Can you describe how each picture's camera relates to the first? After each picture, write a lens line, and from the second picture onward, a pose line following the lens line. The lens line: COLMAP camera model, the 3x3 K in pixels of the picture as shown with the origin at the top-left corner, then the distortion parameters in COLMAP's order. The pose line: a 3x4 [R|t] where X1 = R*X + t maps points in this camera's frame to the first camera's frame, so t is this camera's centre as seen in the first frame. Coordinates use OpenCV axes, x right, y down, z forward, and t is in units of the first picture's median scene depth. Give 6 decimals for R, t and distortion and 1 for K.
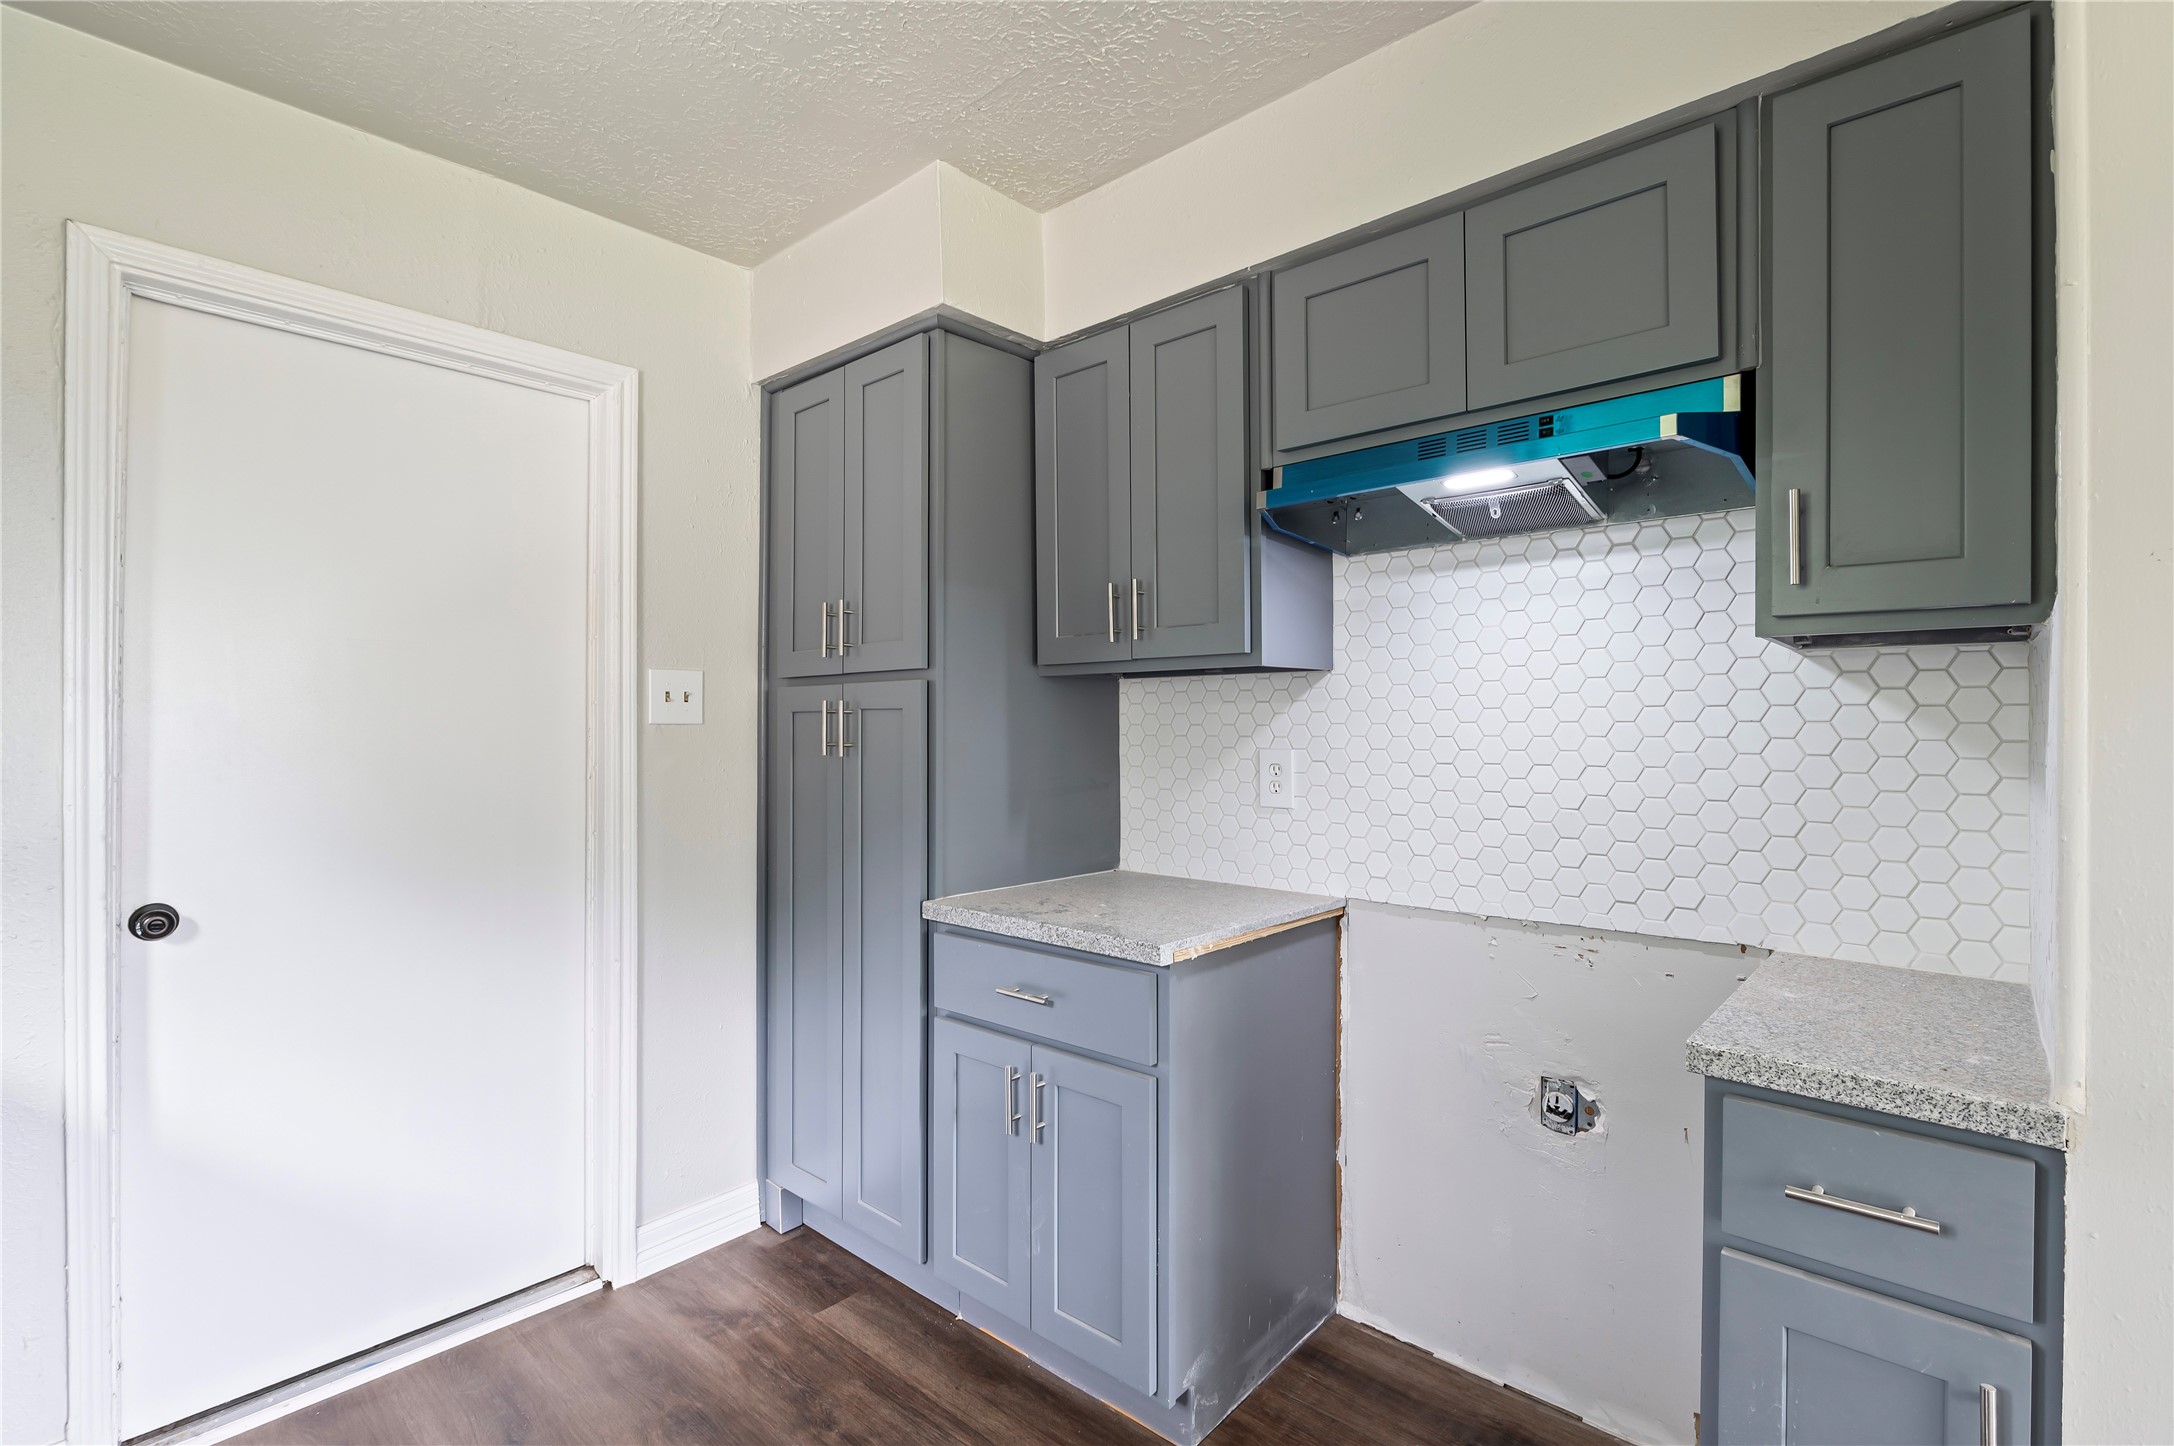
lens RADIAL K [[954.6, 0, 1083.1], [0, 954.6, 711.8], [0, 0, 1]] dist [-0.008662, 0.000094]
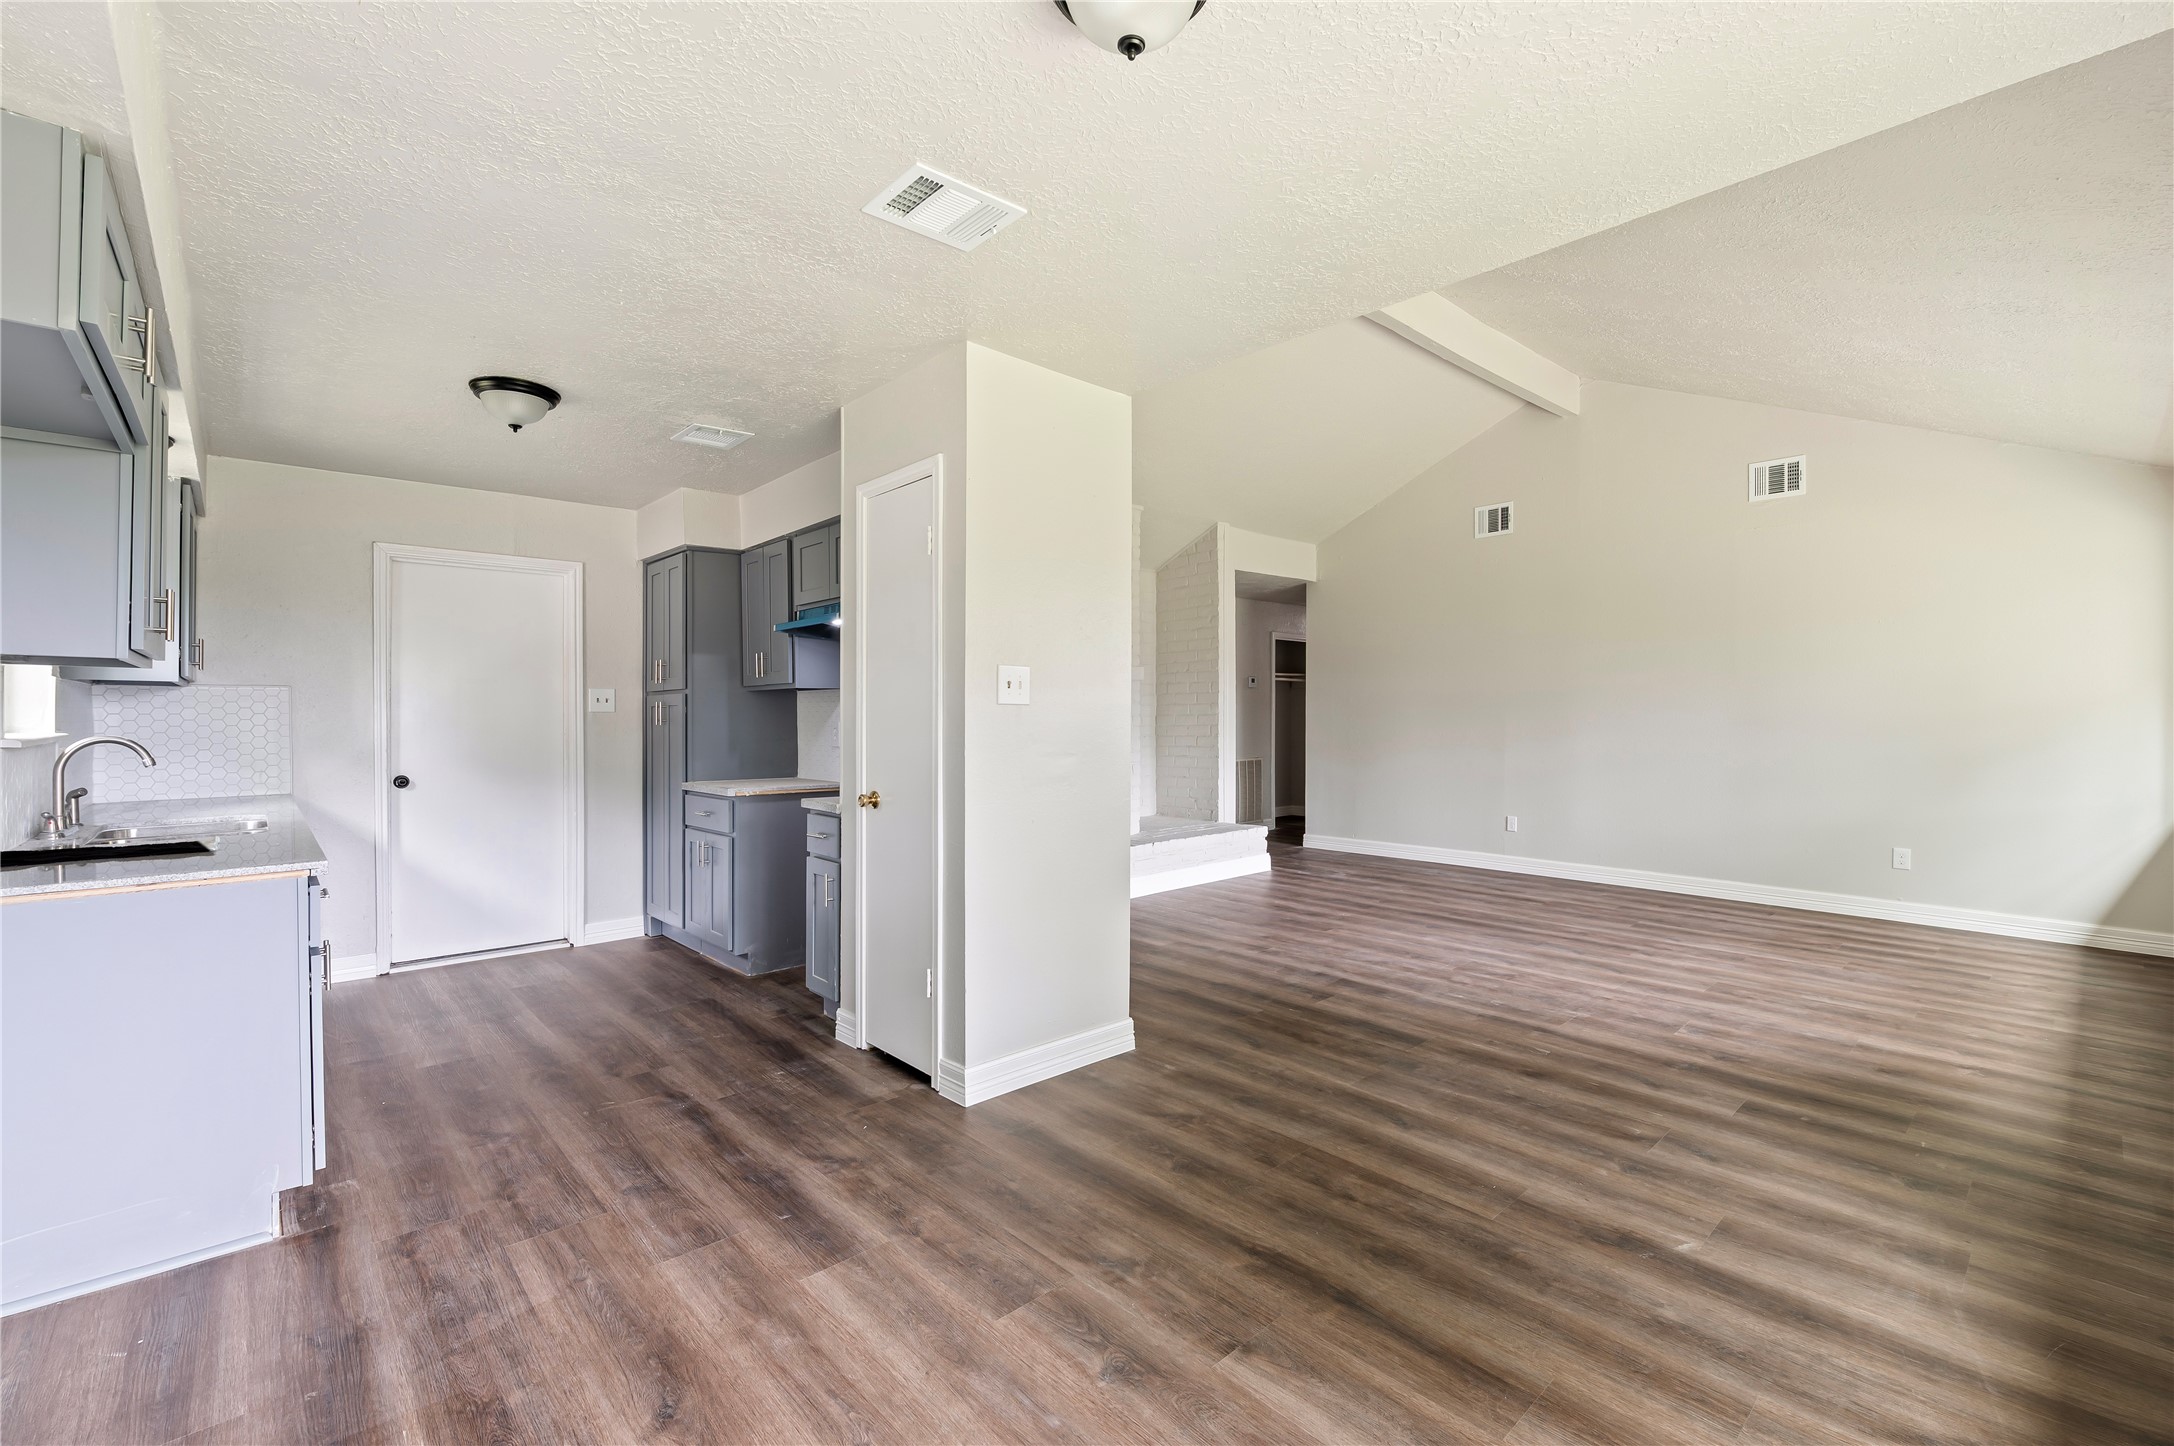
lens RADIAL K [[920.6, 0, 1086.3], [0, 920.6, 710.0], [0, 0, 1]] dist [-0.002552, 0.000009]
pose [[0.993785, -0.003312, -0.111268, 1.062094], [0.004047, 0.999971, 0.006384, -0.001696], [0.111244, -0.006795, 0.993770, -1.173518]]
